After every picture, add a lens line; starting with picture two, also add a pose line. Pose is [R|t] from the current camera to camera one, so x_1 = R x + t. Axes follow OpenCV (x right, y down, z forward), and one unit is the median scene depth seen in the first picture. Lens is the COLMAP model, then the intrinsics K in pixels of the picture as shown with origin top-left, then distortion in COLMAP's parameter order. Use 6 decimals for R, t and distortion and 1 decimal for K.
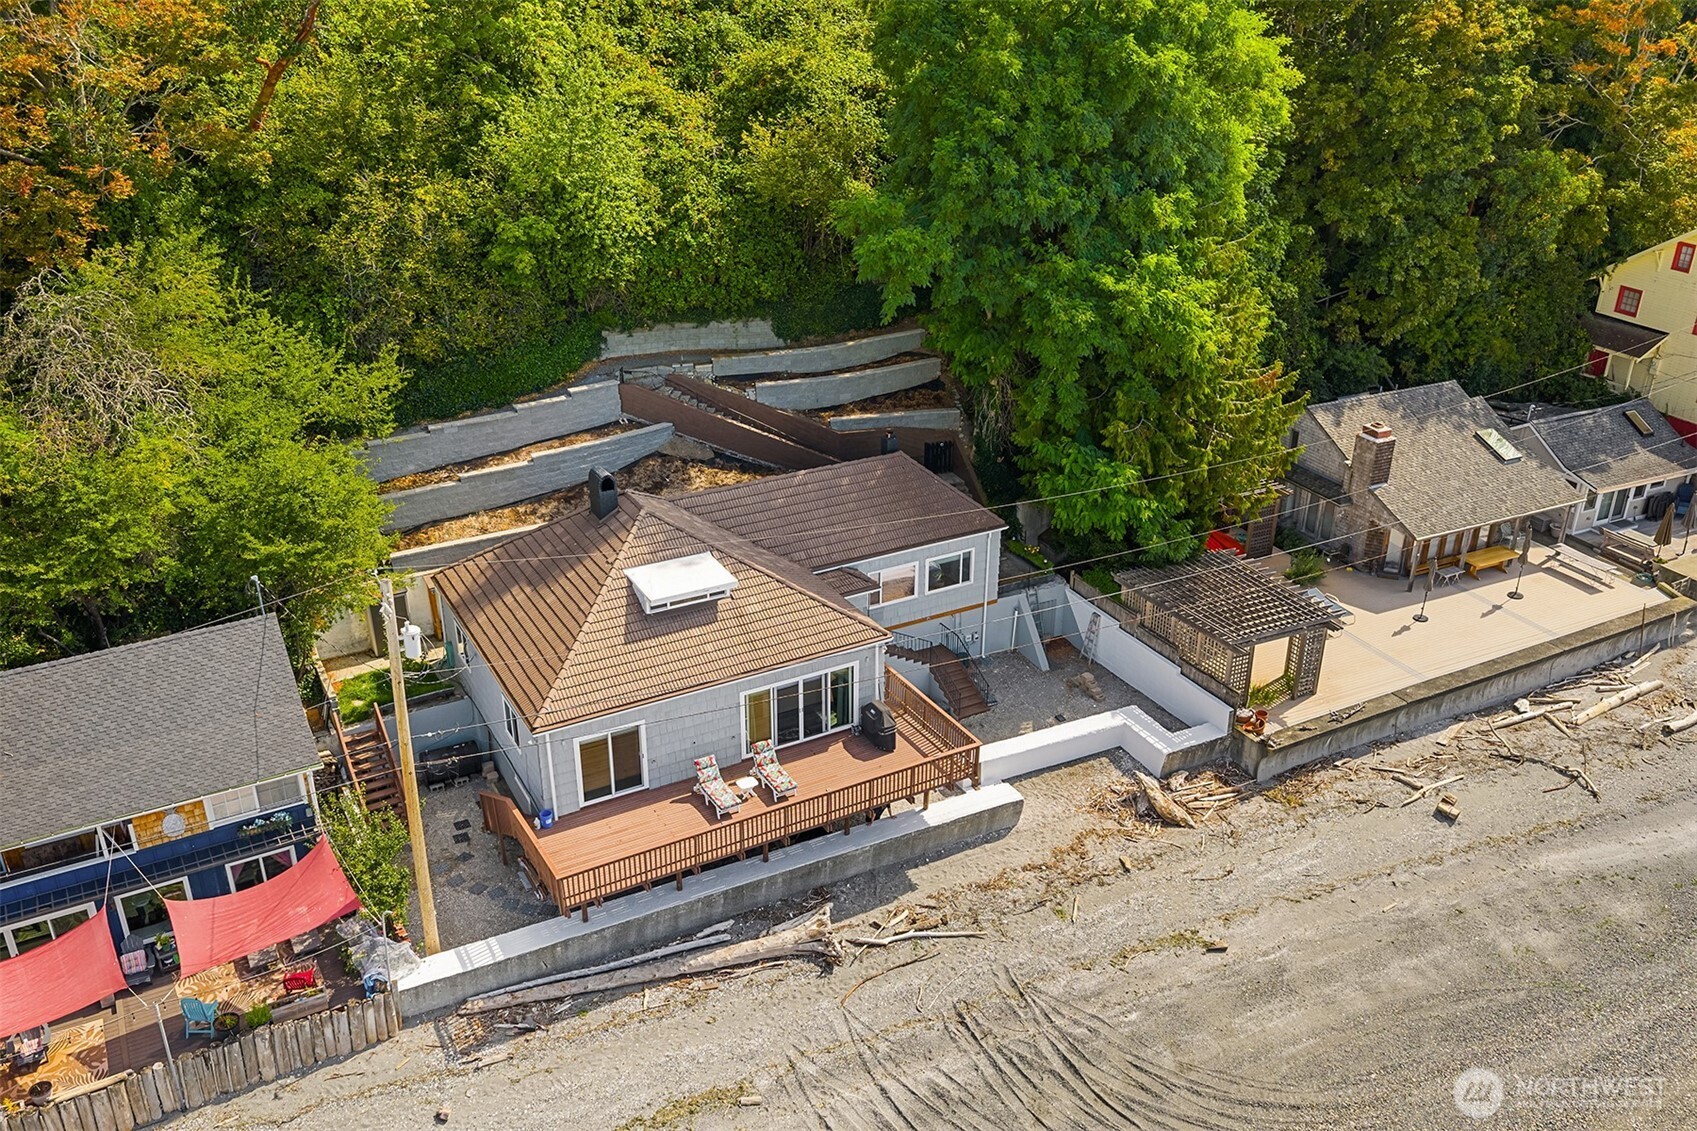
lens RADIAL K [[1364.7, 0, 848.5], [0, 1364.7, 565.5], [0, 0, 1]] dist [0.029365, -0.053473]
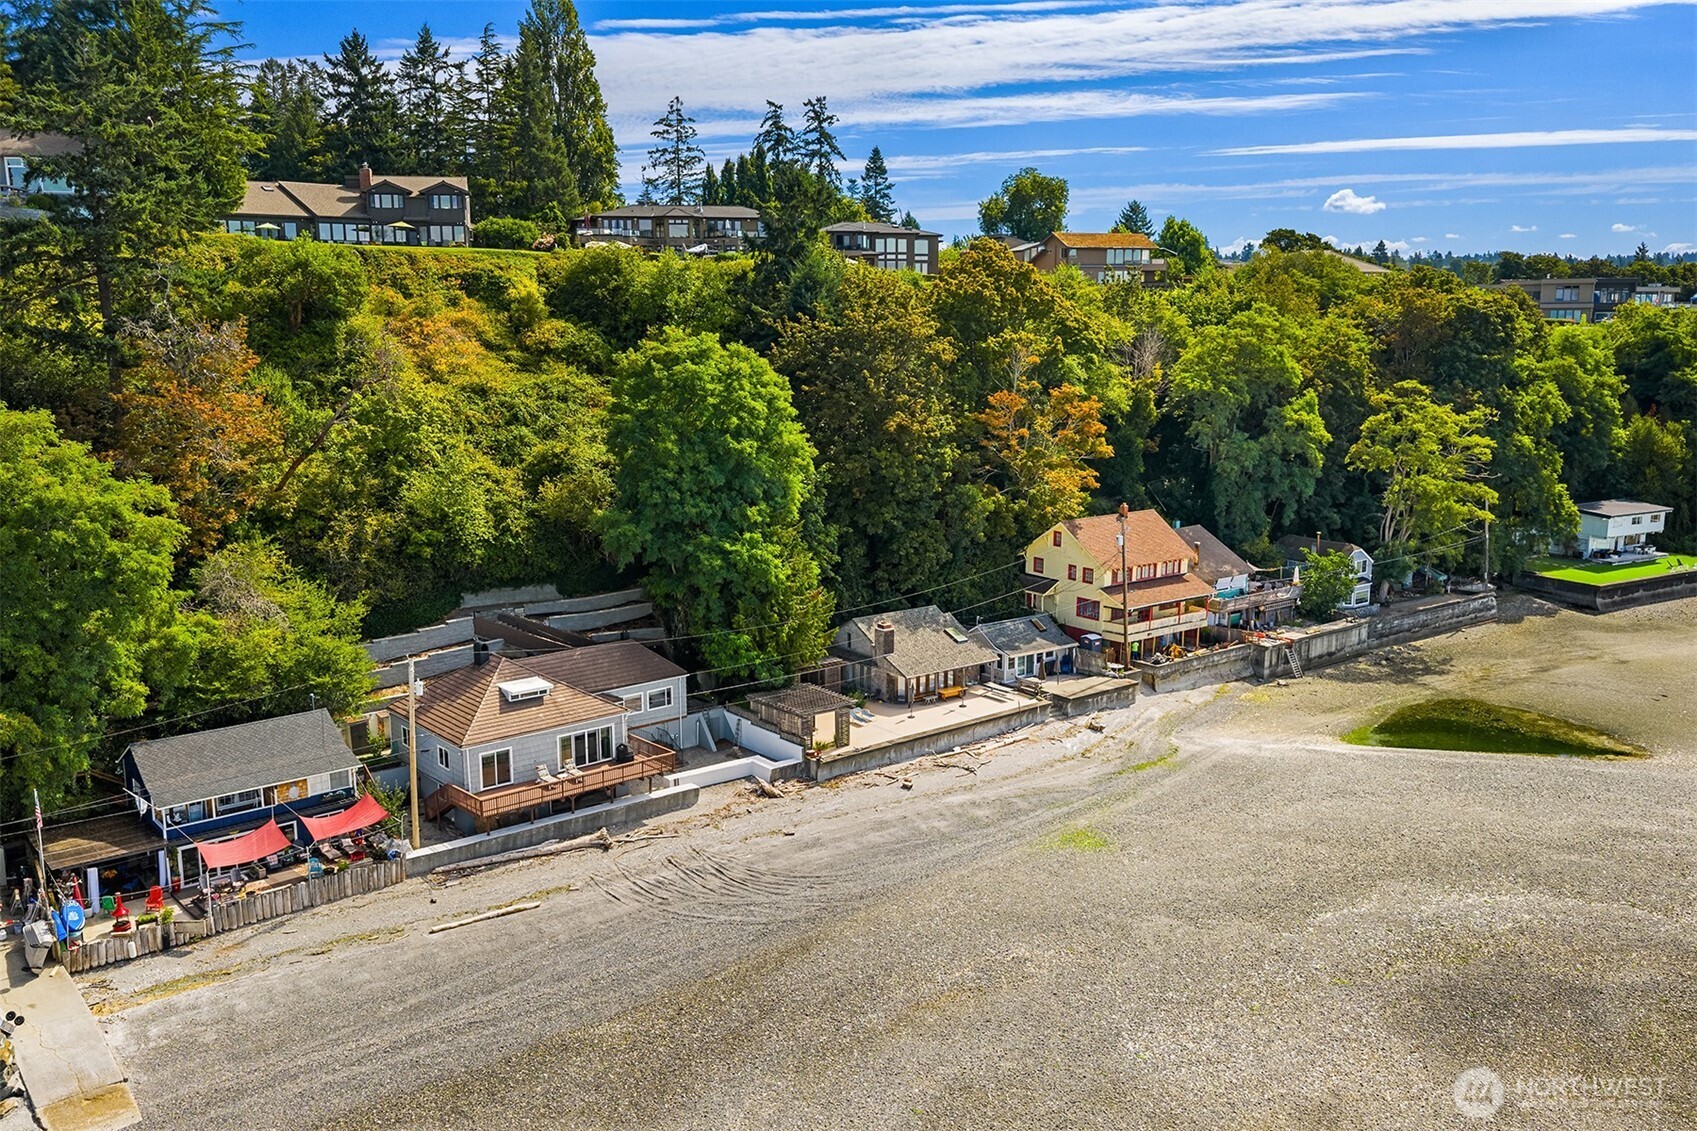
lens RADIAL K [[1364.7, 0, 848.5], [0, 1364.7, 565.5], [0, 0, 1]] dist [0.029365, -0.053473]
pose [[0.980292, -0.041579, 0.193131, -0.029274], [0.091019, 0.962720, -0.254727, 0.341945], [-0.175340, 0.267285, 0.947531, -0.925004]]
